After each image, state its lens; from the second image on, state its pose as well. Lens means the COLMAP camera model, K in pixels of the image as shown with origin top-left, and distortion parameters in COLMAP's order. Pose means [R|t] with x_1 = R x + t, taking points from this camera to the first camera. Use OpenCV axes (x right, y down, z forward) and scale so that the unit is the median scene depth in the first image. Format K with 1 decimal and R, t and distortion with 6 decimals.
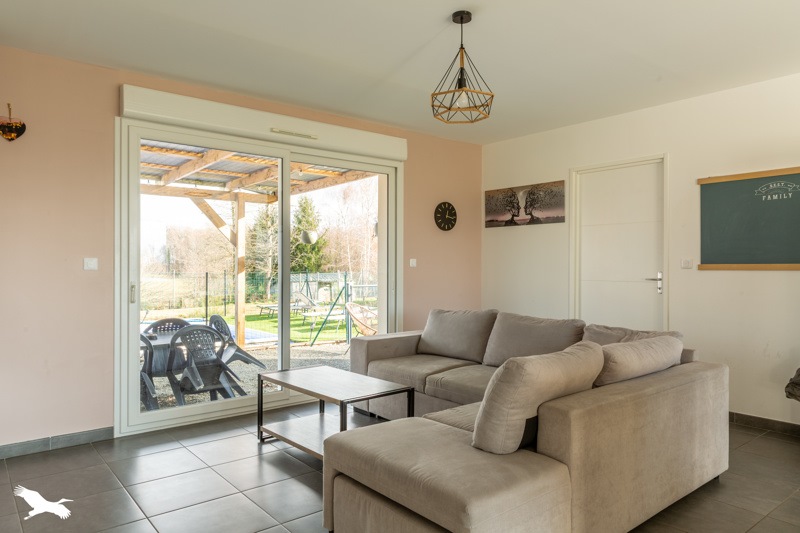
lens RADIAL K [[537.1, 0, 399.5], [0, 537.1, 265.8], [0, 0, 1]] dist [0.026600, 0.003468]
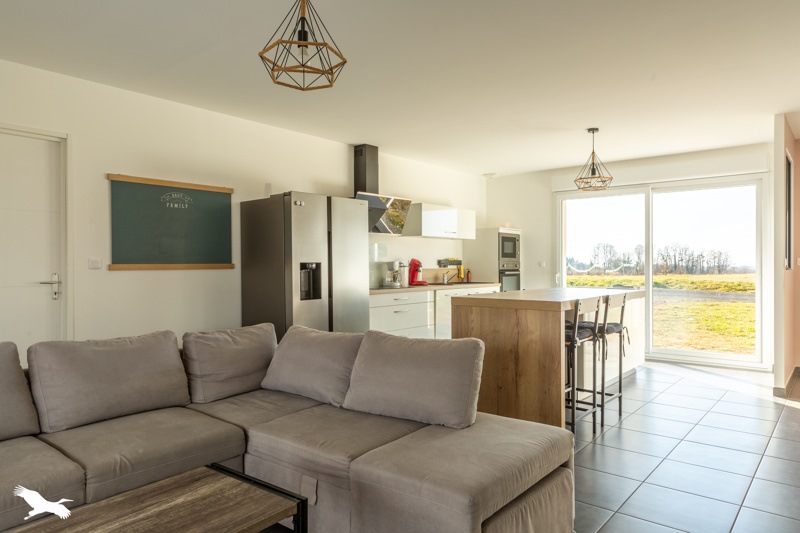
lens RADIAL K [[537.1, 0, 402.5], [0, 537.1, 265.4], [0, 0, 1]] dist [0.026600, 0.003468]
pose [[-0.195363, -0.001177, 0.980730, -0.477294], [0.005175, 0.999984, 0.002231, -0.000251], [-0.980717, 0.005511, -0.195354, 0.693512]]
